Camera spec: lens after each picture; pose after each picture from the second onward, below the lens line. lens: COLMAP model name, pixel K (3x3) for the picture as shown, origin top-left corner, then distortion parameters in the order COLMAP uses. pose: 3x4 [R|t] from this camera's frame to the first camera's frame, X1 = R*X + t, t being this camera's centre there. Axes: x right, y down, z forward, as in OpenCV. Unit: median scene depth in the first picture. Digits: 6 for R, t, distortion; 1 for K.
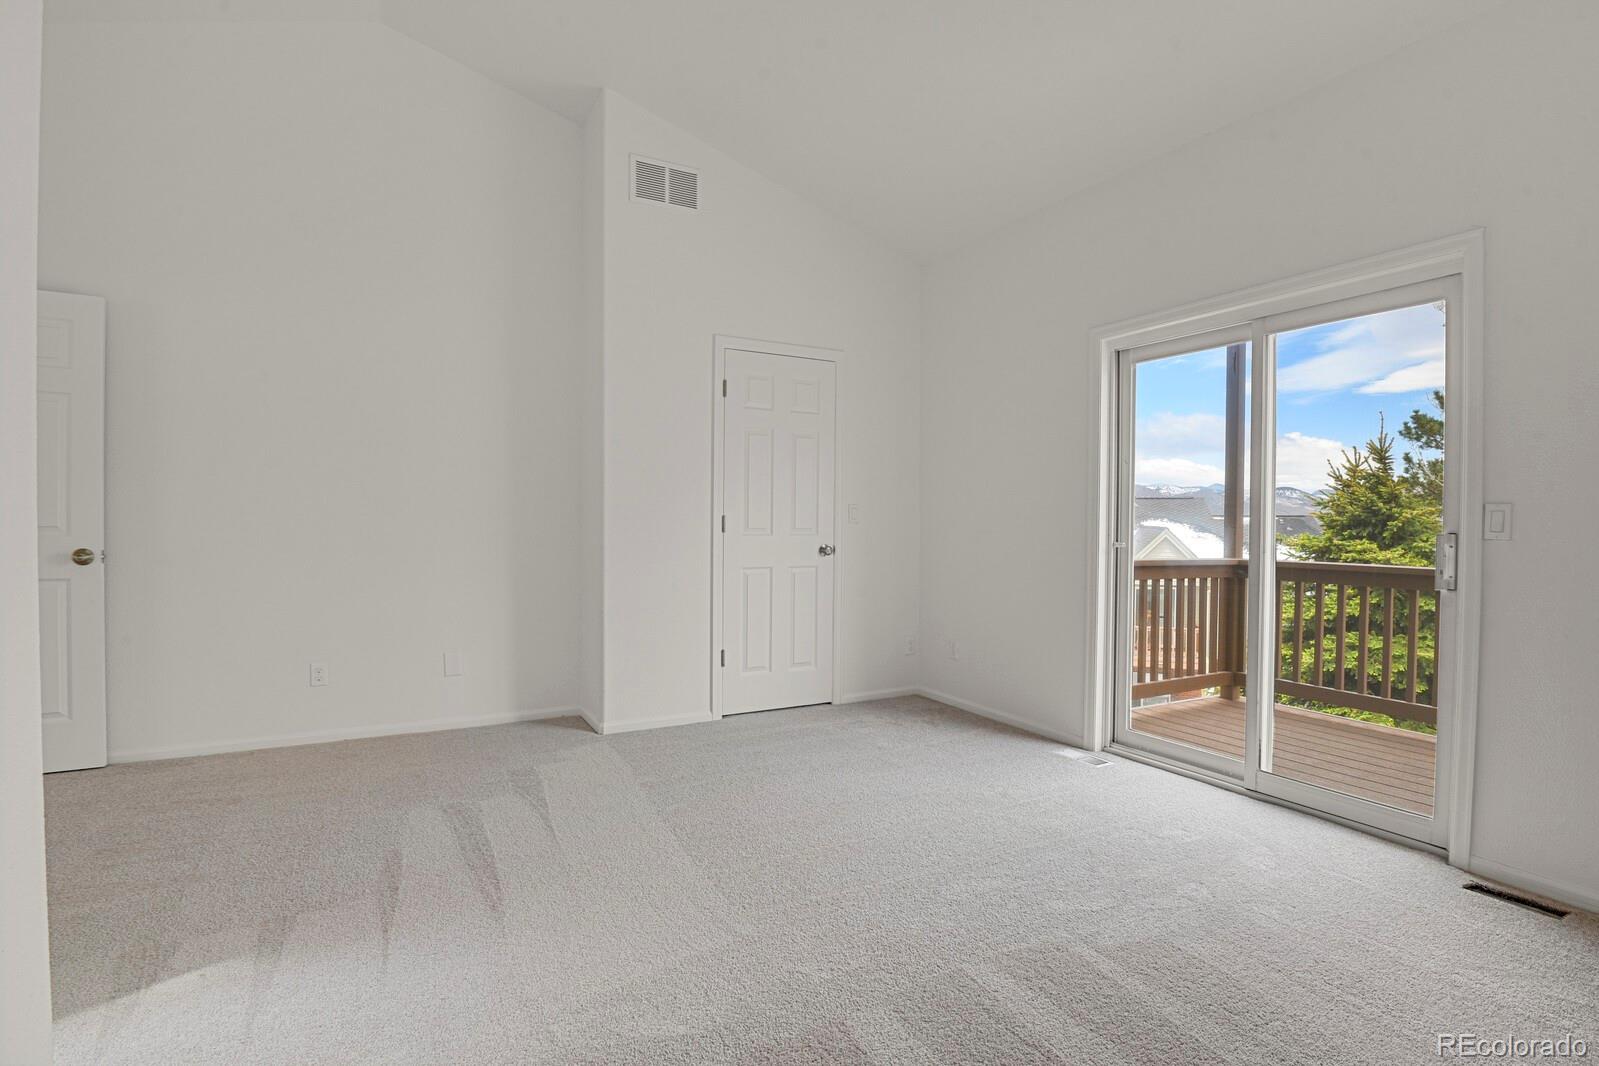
lens RADIAL K [[781.3, 0, 819.6], [0, 781.3, 534.9], [0, 0, 1]] dist [-0.025864, -0.000661]
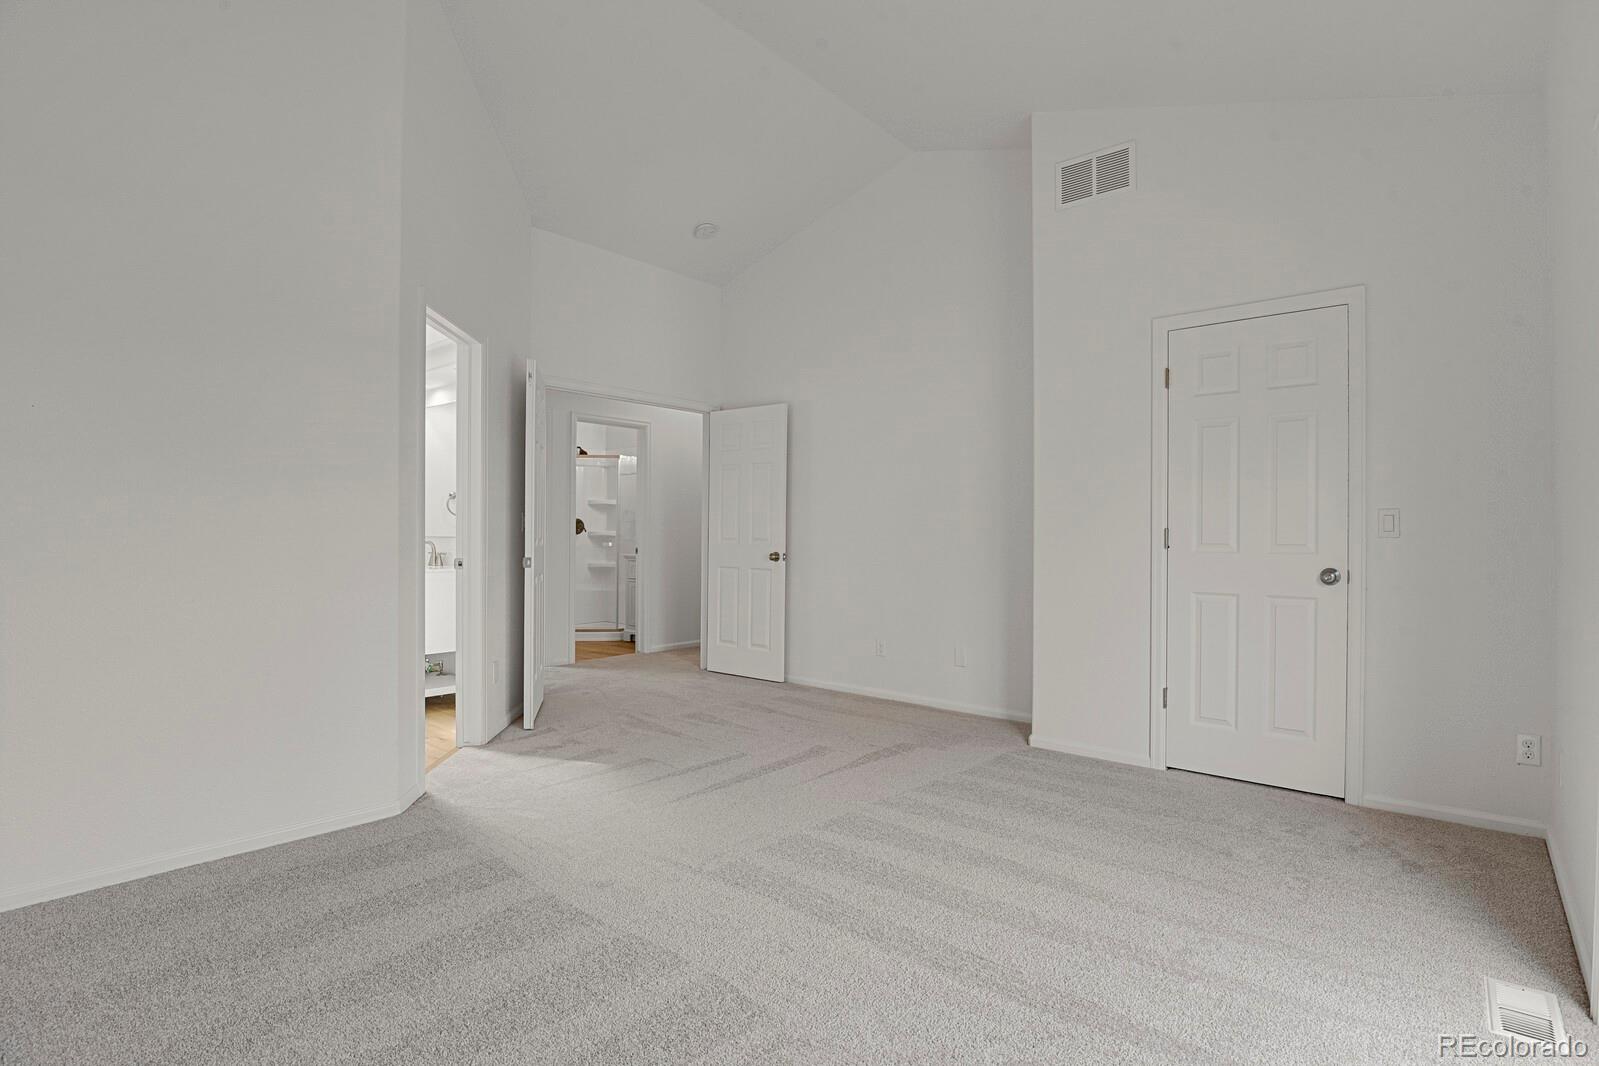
lens RADIAL K [[781.3, 0, 819.6], [0, 781.3, 534.9], [0, 0, 1]] dist [-0.025864, -0.000661]
pose [[0.354103, -0.008961, -0.935164, 0.568530], [-0.024723, 0.999515, -0.018939, 0.008625], [0.934880, 0.029826, 0.353709, 0.378833]]
